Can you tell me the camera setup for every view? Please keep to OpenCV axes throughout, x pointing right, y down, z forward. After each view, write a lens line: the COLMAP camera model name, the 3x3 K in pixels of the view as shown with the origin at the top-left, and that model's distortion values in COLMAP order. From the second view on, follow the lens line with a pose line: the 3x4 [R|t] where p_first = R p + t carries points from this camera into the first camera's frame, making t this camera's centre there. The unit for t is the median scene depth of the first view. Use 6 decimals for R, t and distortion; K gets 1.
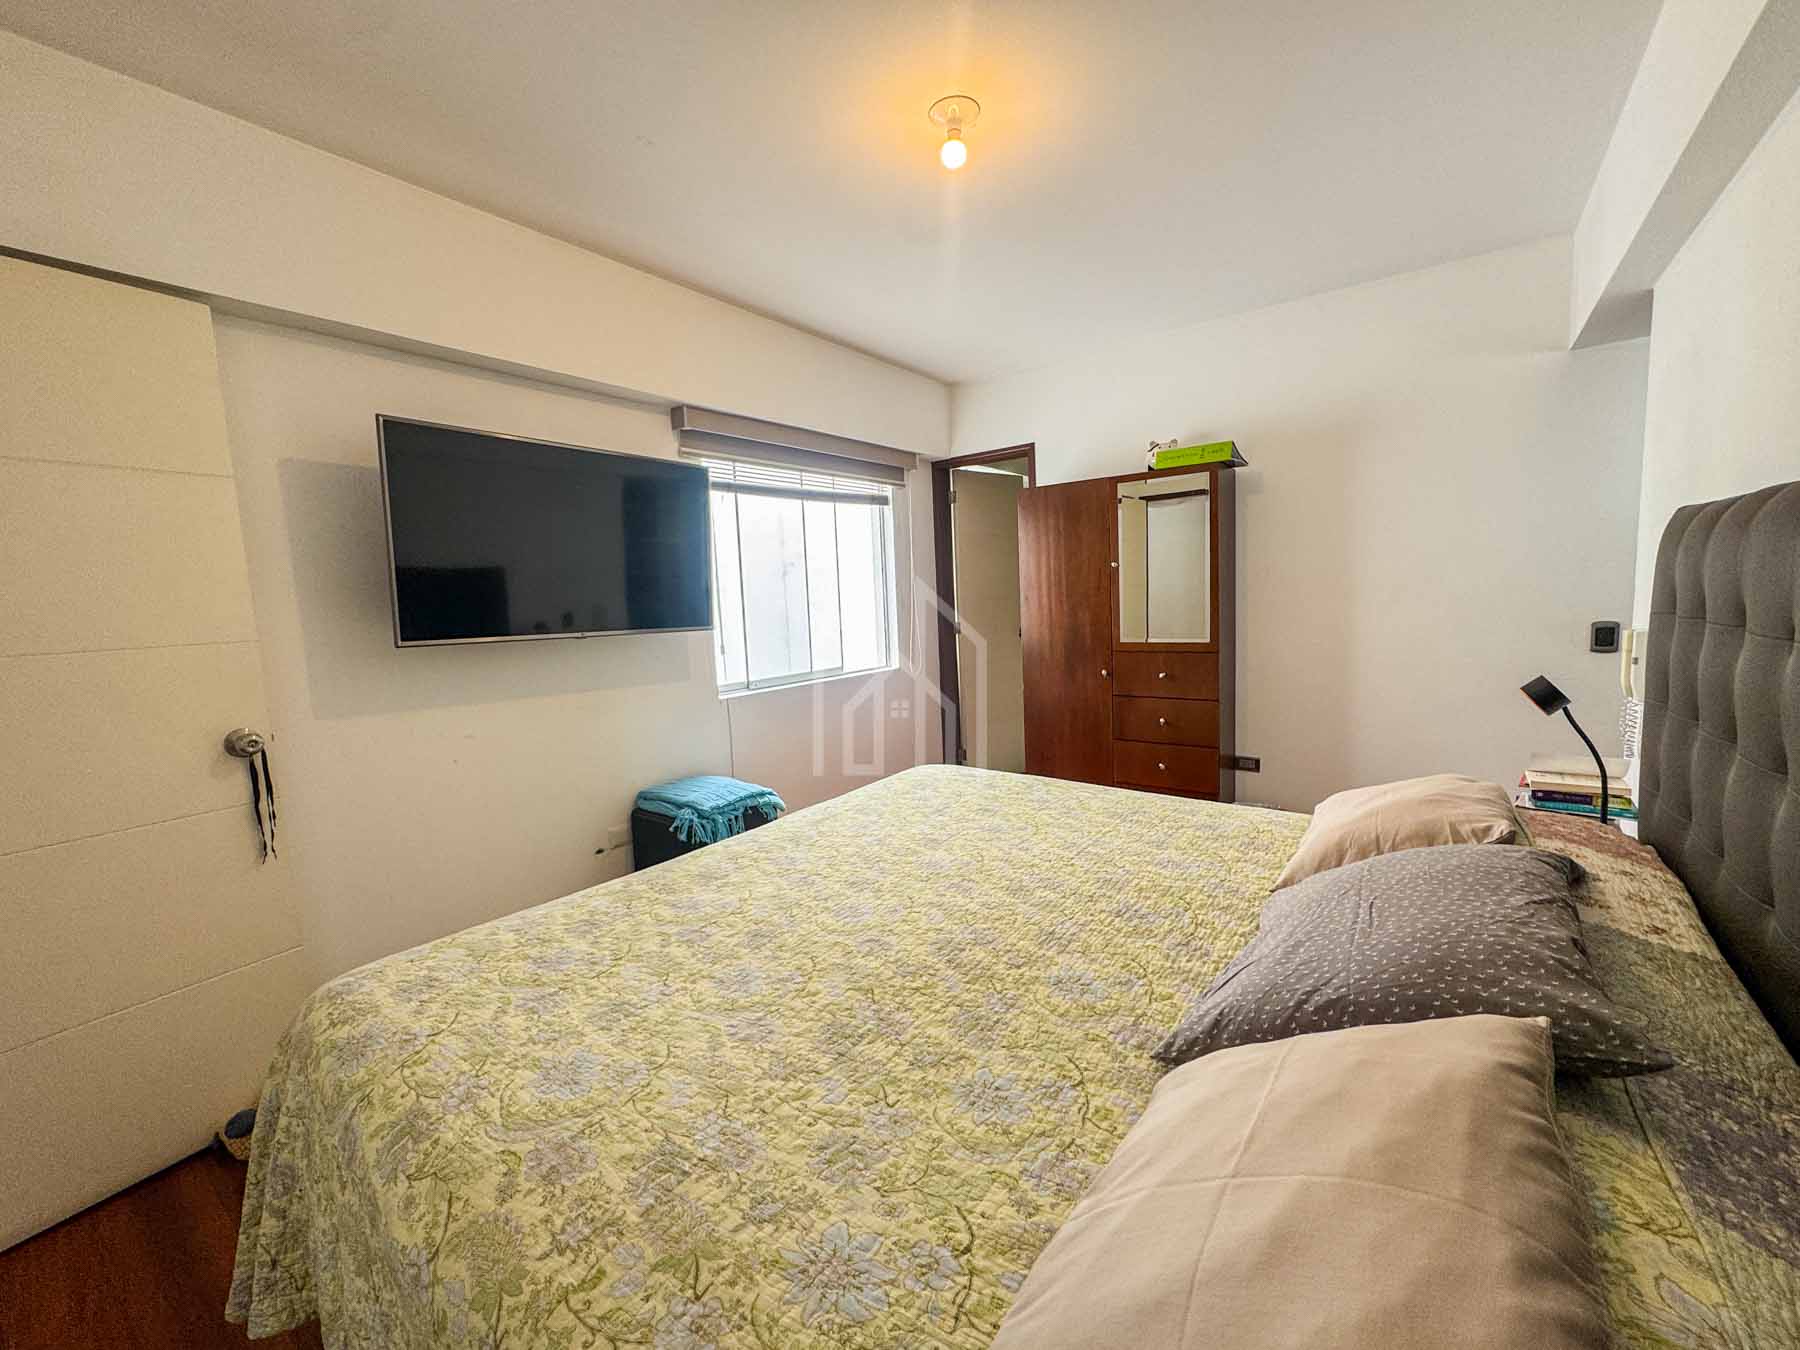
lens RADIAL K [[723.6, 0, 900.4], [0, 723.6, 672.1], [0, 0, 1]] dist [-0.003206, 0.000215]
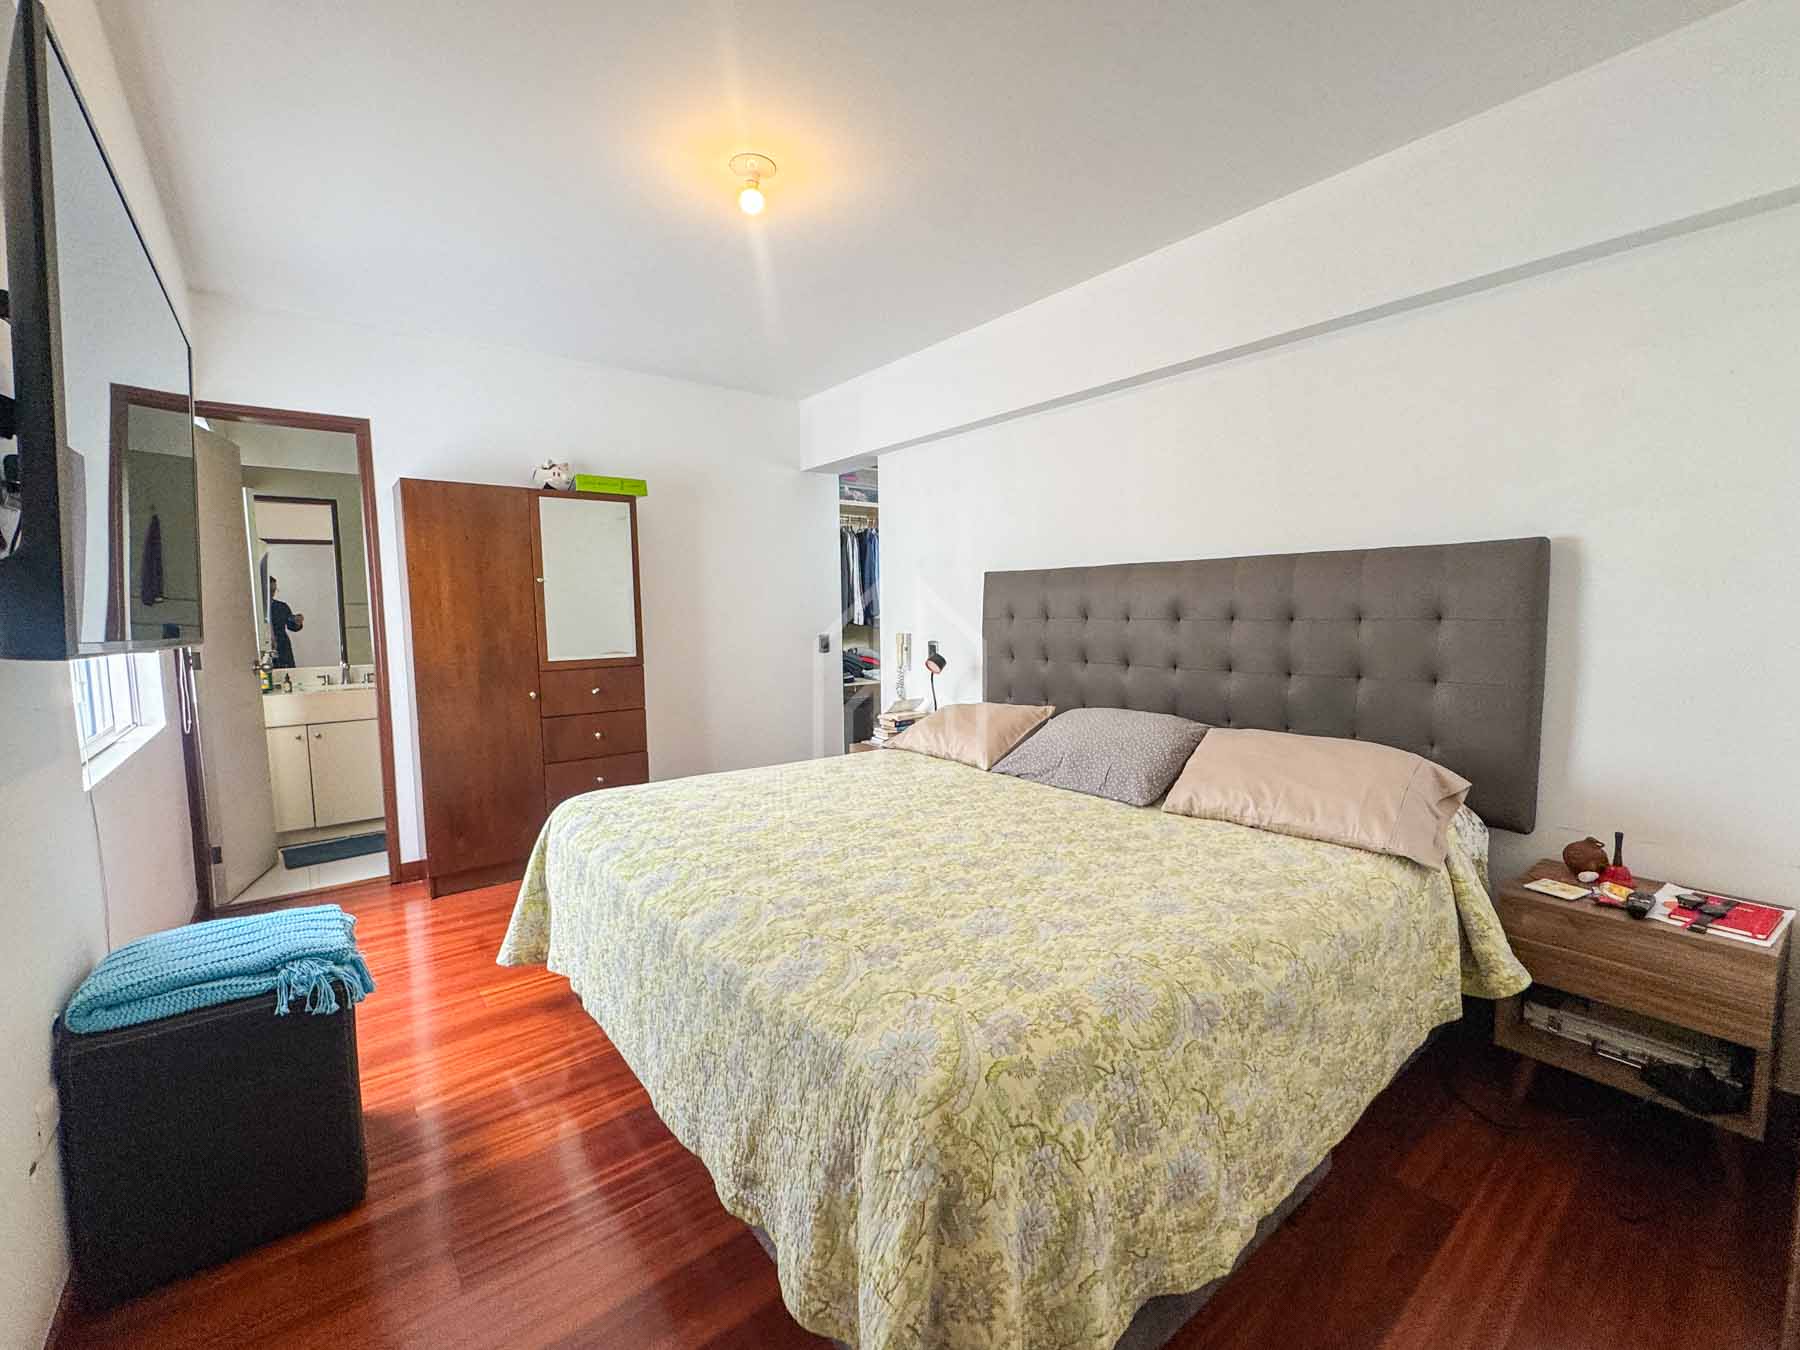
lens RADIAL K [[755.4, 0, 900.0], [0, 755.4, 675.0], [0, 0, 1]] dist [-0.005633, 0.000067]
pose [[0.253373, -0.048150, 0.966170, -1.110652], [0.106008, 0.994128, 0.021743, 0.009685], [-0.961543, 0.096913, 0.256989, 0.598195]]
